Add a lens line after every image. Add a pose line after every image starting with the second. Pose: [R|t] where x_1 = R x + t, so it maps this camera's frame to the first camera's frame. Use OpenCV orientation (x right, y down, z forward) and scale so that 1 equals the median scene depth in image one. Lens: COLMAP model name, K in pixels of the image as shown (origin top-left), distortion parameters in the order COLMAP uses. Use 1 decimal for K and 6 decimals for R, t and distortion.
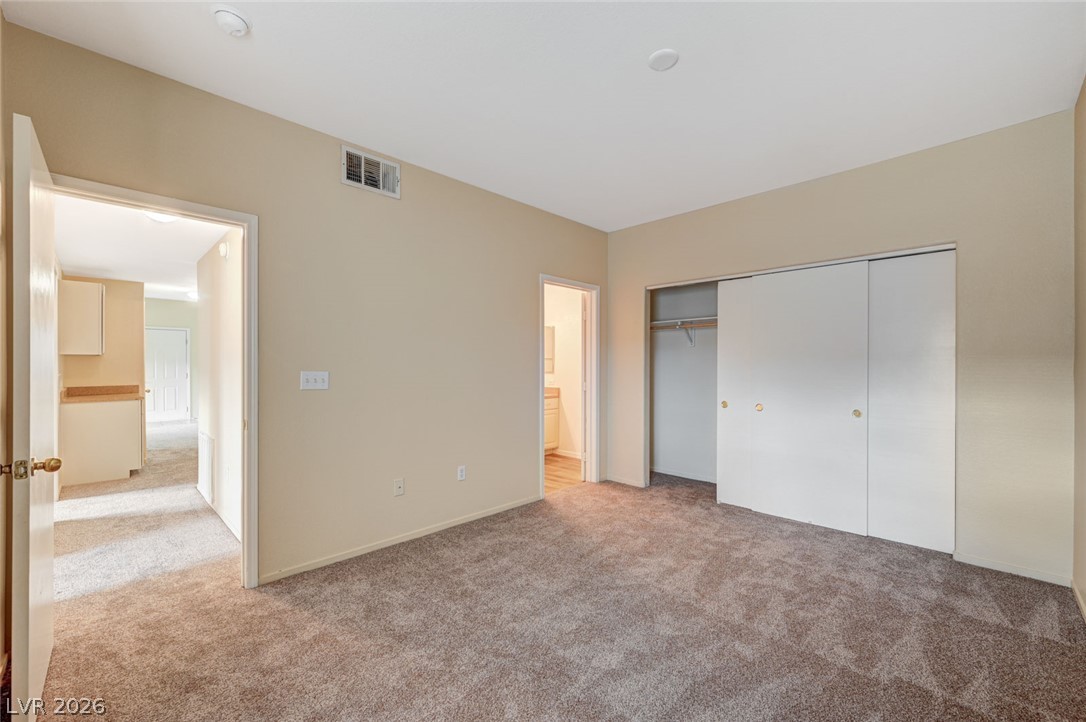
lens RADIAL K [[433.7, 0, 545.0], [0, 433.7, 366.6], [0, 0, 1]] dist [0.000842, 0.000116]
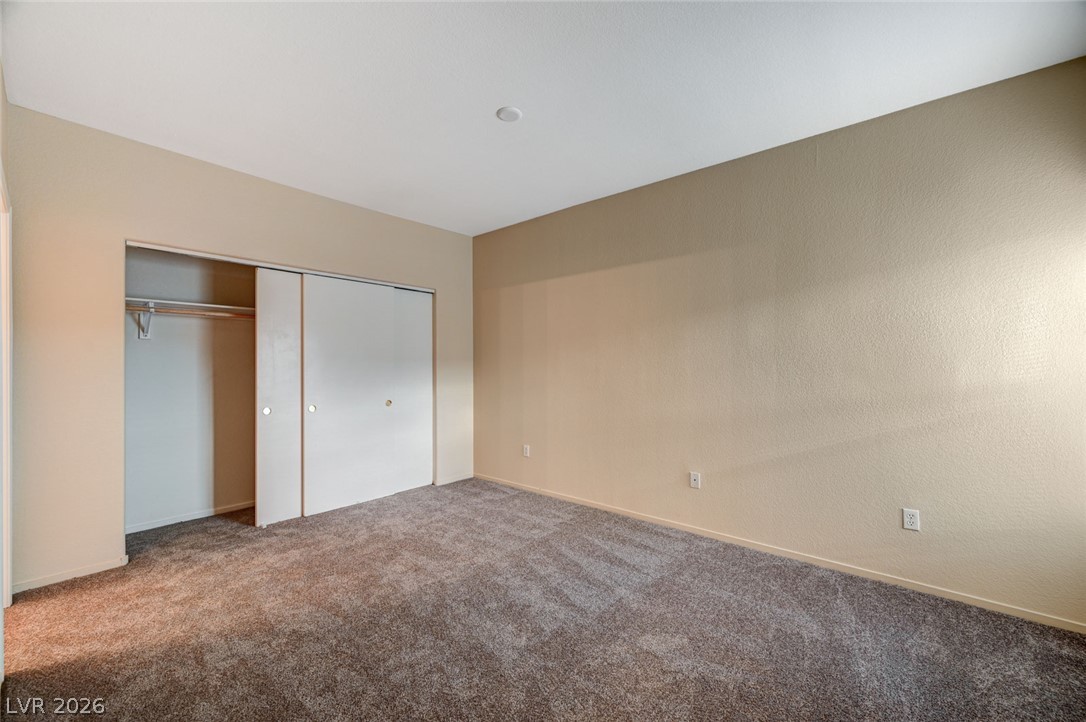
lens RADIAL K [[428.5, 0, 542.8], [0, 428.5, 364.1], [0, 0, 1]] dist [-0.002739, 0.001601]
pose [[-0.075270, 0.002794, 0.997159, -0.633825], [0.001763, 0.999995, -0.002669, -0.005002], [-0.997162, 0.001557, -0.075274, 0.674022]]
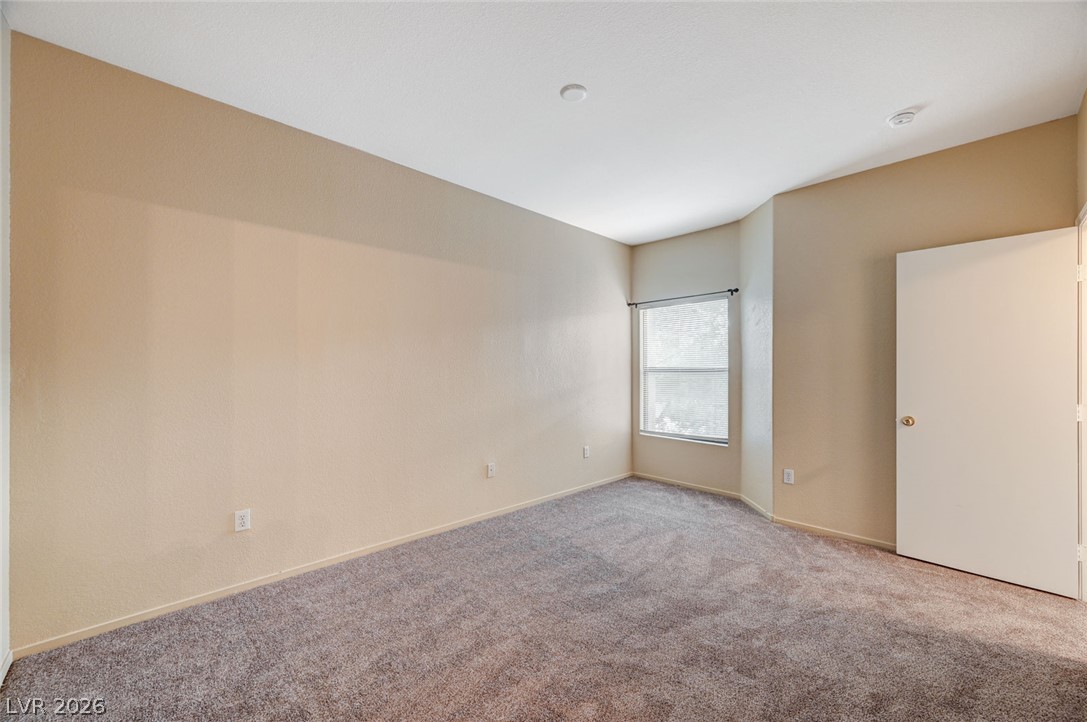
lens RADIAL K [[428.9, 0, 548.9], [0, 428.9, 365.8], [0, 0, 1]] dist [-0.002739, 0.001601]
pose [[-0.999992, -0.003963, -0.000647, 0.216859], [-0.003959, 0.999978, -0.005263, -0.006061], [0.000668, -0.005261, -0.999986, 1.411403]]
